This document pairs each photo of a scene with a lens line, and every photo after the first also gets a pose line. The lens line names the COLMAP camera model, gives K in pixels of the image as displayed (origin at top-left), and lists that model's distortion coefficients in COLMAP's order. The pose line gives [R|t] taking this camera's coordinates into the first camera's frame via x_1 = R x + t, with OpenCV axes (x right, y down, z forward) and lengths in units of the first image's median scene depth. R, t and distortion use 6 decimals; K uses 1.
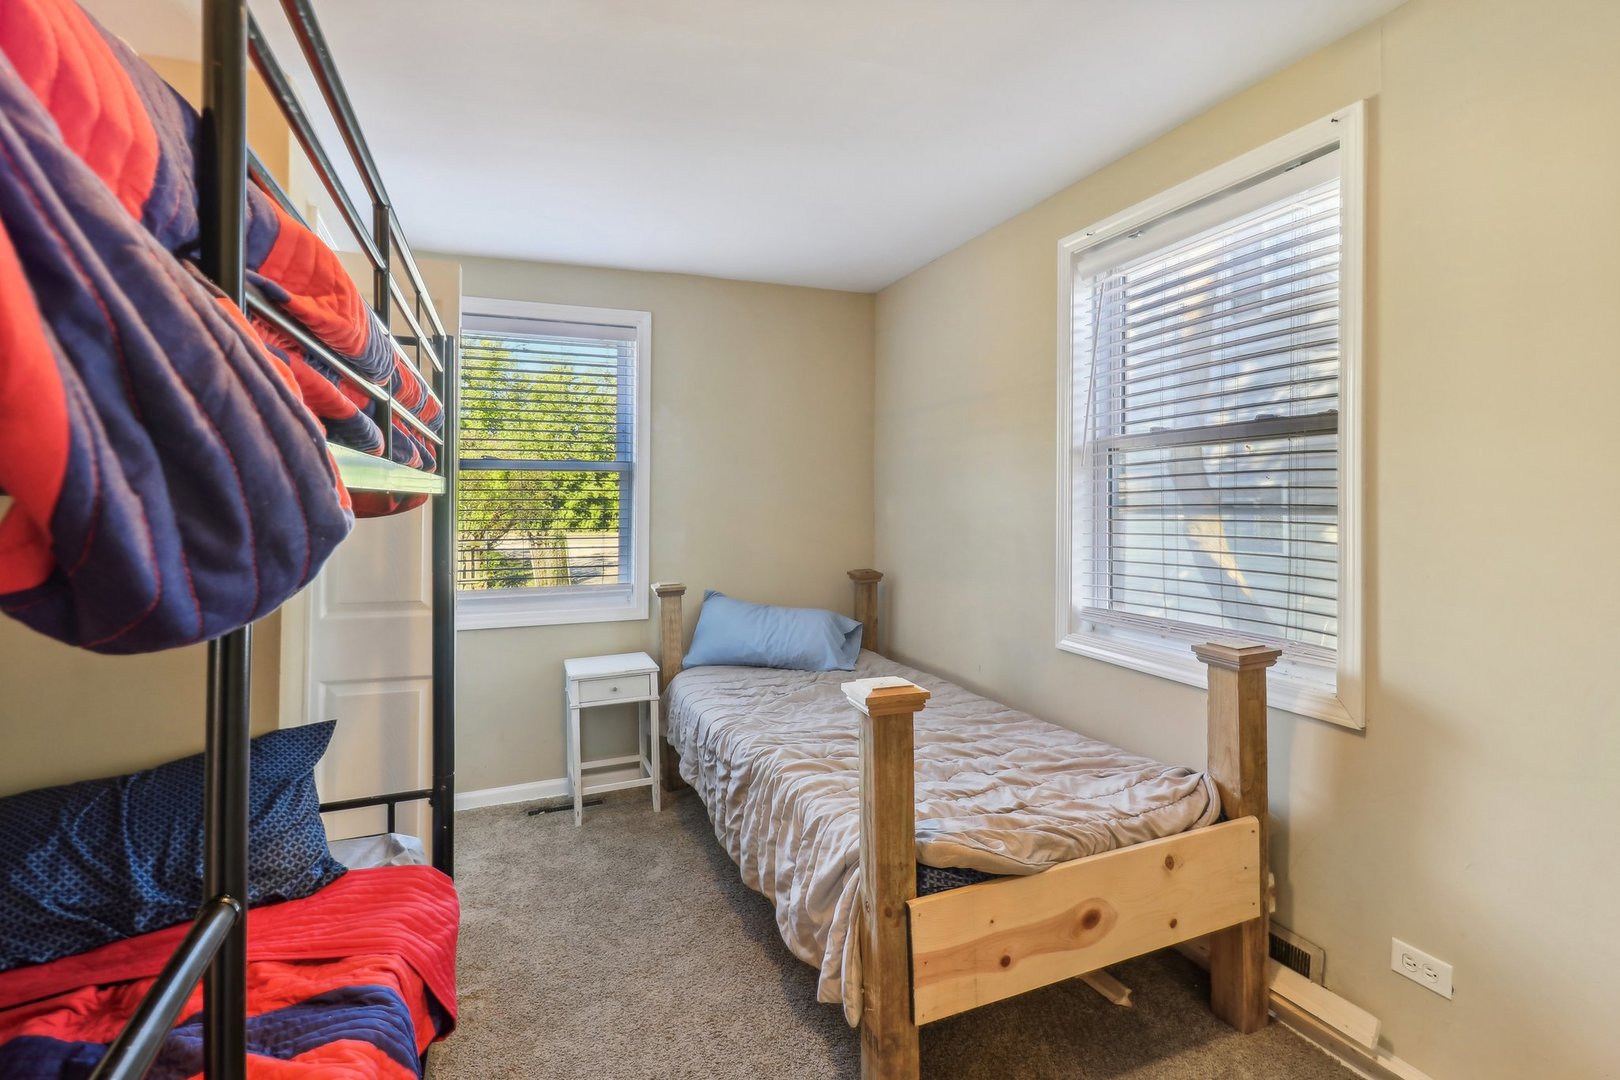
lens RADIAL K [[748.5, 0, 810.4], [0, 748.5, 498.9], [0, 0, 1]] dist [0.036328, -0.015580]
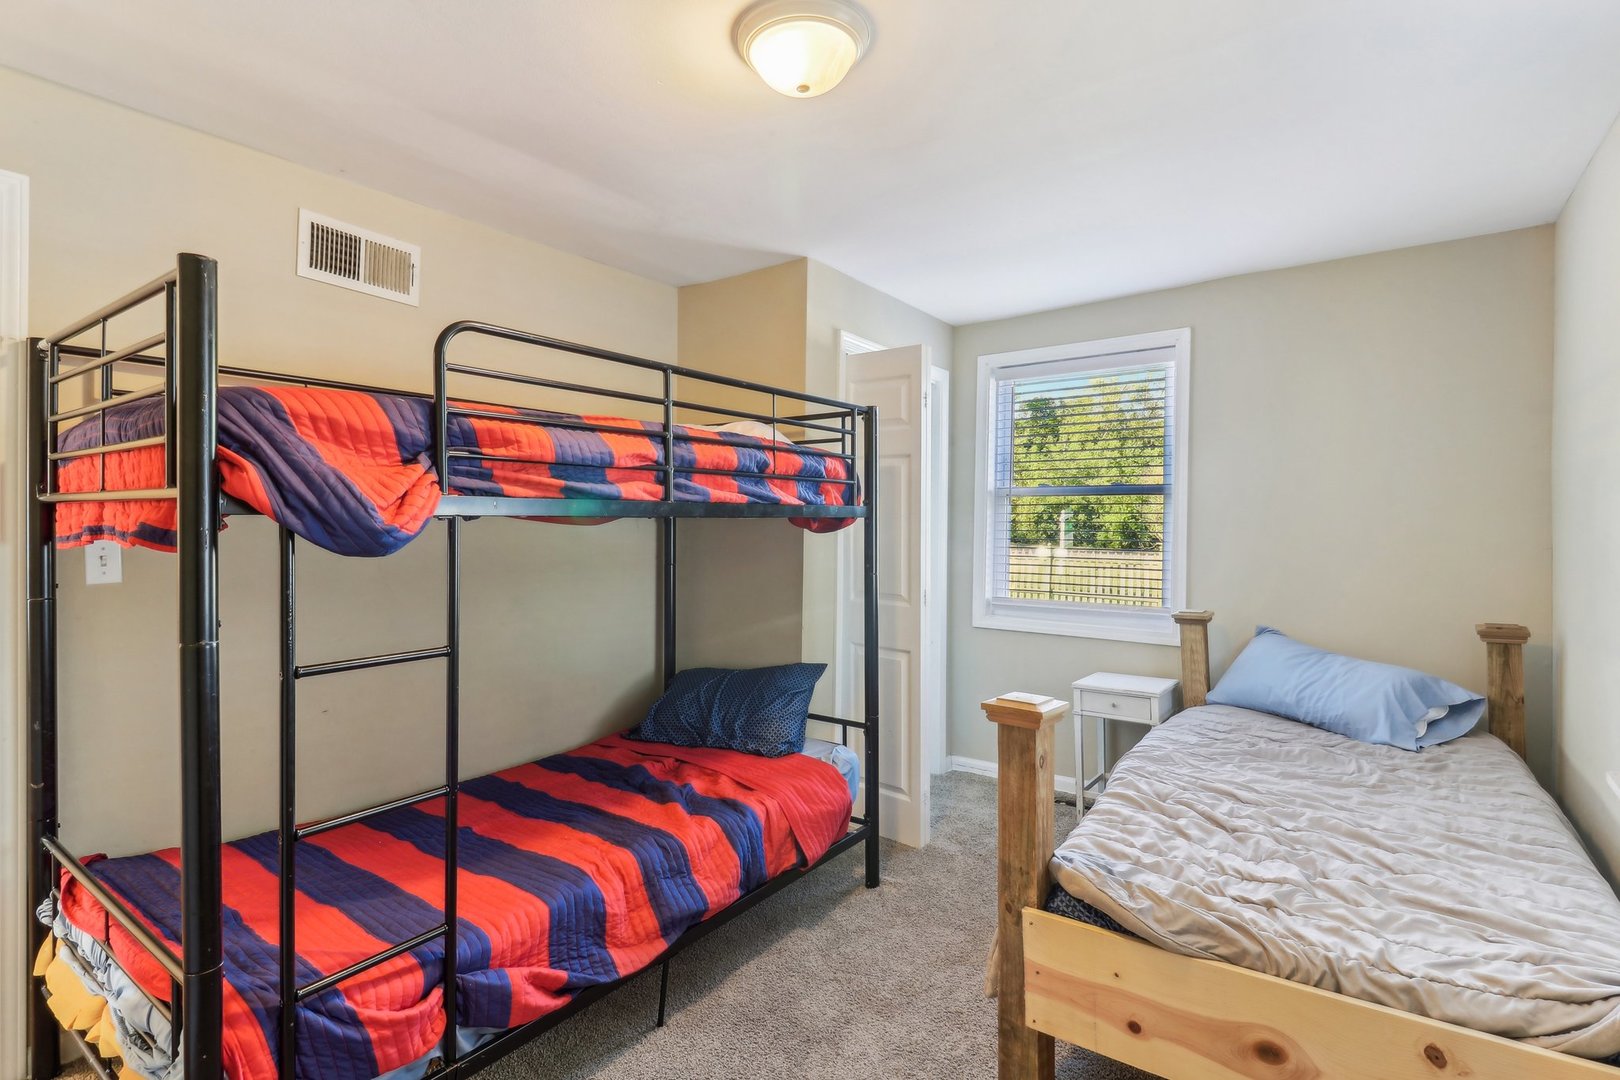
lens RADIAL K [[756.1, 0, 814.2], [0, 756.1, 529.6], [0, 0, 1]] dist [0.022721, -0.012545]
pose [[0.551677, 0.015133, -0.833920, 0.706247], [-0.005847, 0.999881, 0.014277, -0.002990], [0.834037, -0.003000, 0.551700, 0.147282]]
